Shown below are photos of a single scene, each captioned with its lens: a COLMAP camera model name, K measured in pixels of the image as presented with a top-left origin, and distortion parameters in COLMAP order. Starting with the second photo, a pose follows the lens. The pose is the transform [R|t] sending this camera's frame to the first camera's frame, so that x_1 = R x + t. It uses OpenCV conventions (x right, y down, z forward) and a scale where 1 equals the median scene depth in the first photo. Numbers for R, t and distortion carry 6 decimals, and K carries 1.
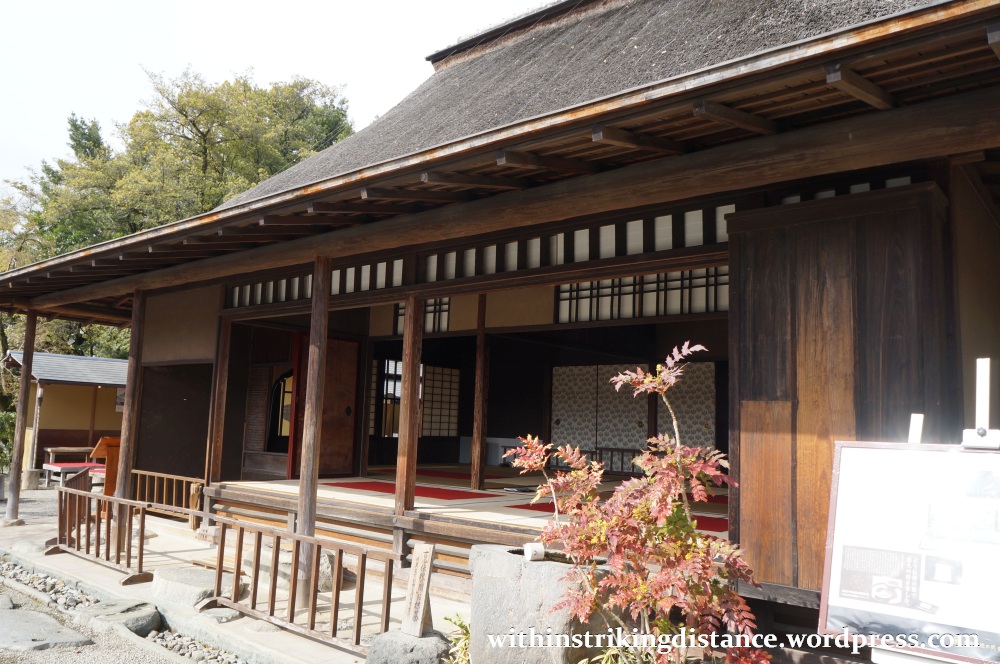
lens RADIAL K [[758.6, 0, 500.2], [0, 758.6, 334.7], [0, 0, 1]] dist [-0.030754, 0.001949]
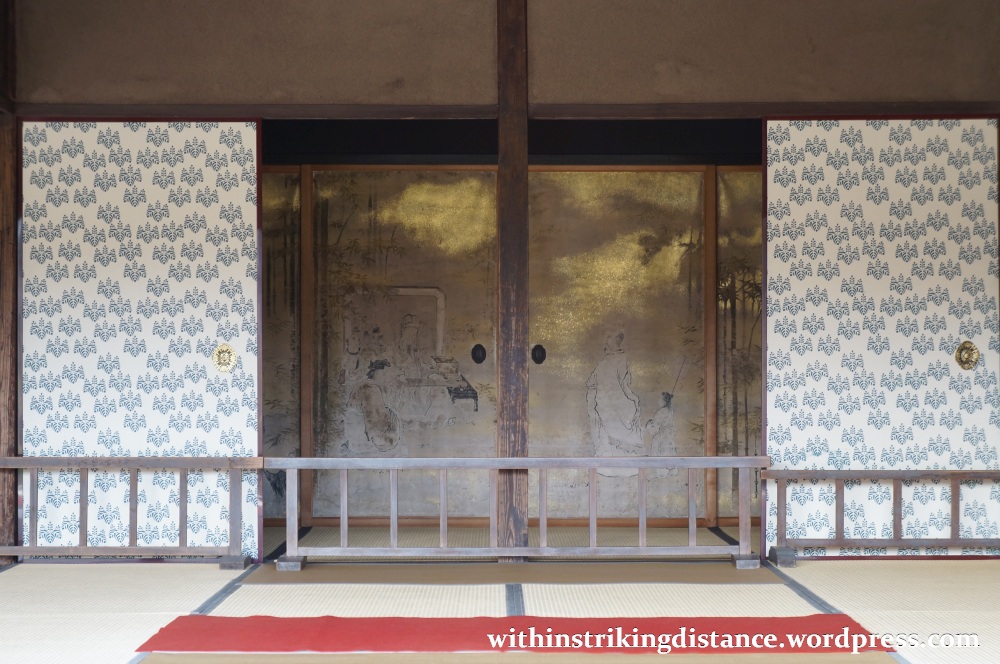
lens RADIAL K [[2653.6, 0, 500.0], [0, 2653.6, 332.4], [0, 0, 1]] dist [-0.040729, 0.000000]
pose [[0.764641, -0.021279, 0.644105, -0.345024], [-0.050693, 0.994372, 0.093030, 0.023710], [-0.642459, -0.103786, 0.759259, 0.284920]]
